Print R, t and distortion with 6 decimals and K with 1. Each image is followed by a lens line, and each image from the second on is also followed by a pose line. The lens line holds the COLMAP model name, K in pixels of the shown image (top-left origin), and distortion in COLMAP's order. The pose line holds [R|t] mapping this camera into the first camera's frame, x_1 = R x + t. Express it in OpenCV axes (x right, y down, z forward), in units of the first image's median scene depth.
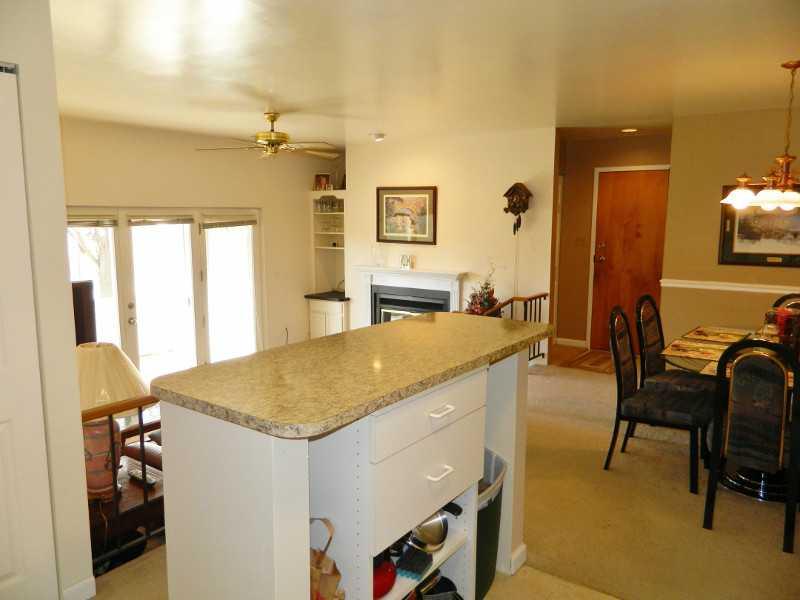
lens RADIAL K [[595.7, 0, 400.0], [0, 595.7, 300.0], [0, 0, 1]] dist [0.001549, -0.000098]
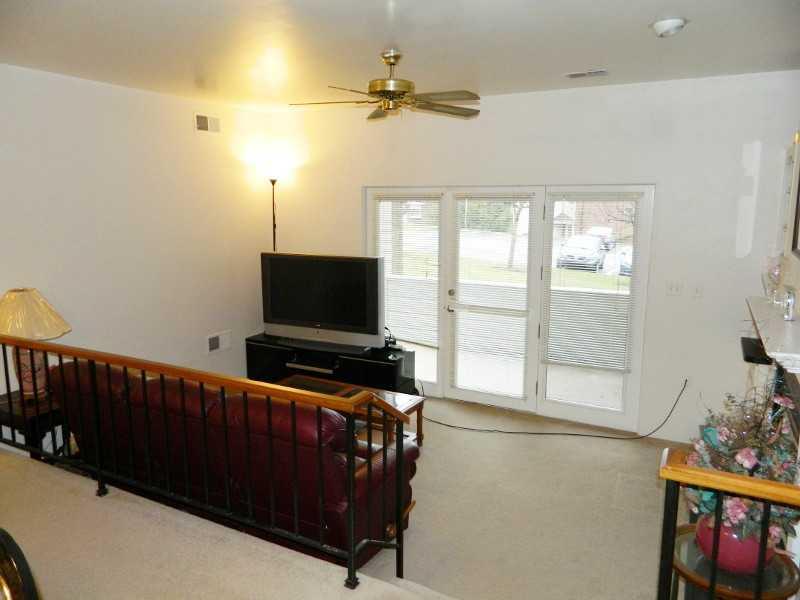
lens RADIAL K [[595.7, 0, 400.0], [0, 595.7, 300.0], [0, 0, 1]] dist [0.001549, -0.000098]
pose [[0.140834, 0.166078, -0.976004, 0.428646], [-0.143955, 0.978788, 0.145780, -0.095462], [0.979511, 0.119970, 0.161755, 0.710892]]
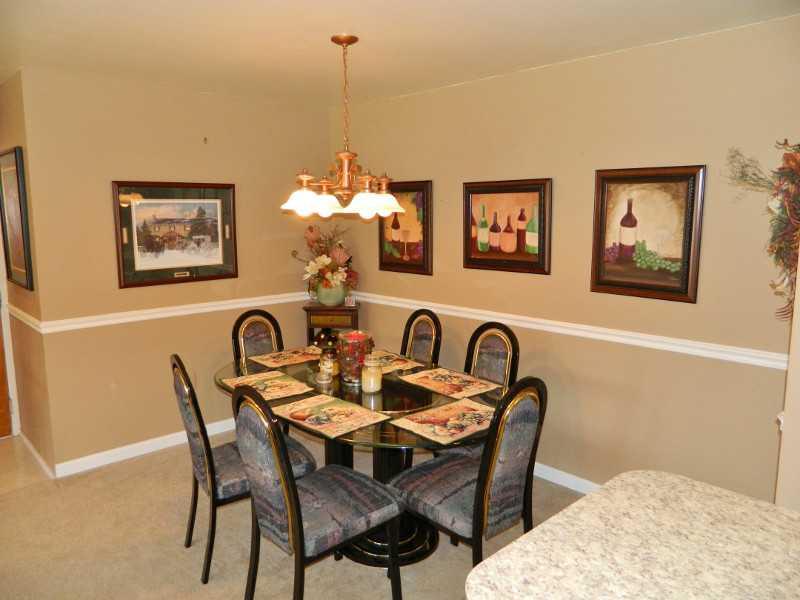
lens RADIAL K [[595.7, 0, 400.0], [0, 595.7, 300.0], [0, 0, 1]] dist [0.001549, -0.000098]
pose [[0.186159, -0.150848, 0.970871, -0.085404], [0.143608, 0.981709, 0.124996, -0.066934], [-0.971968, 0.116155, 0.204417, 0.394259]]
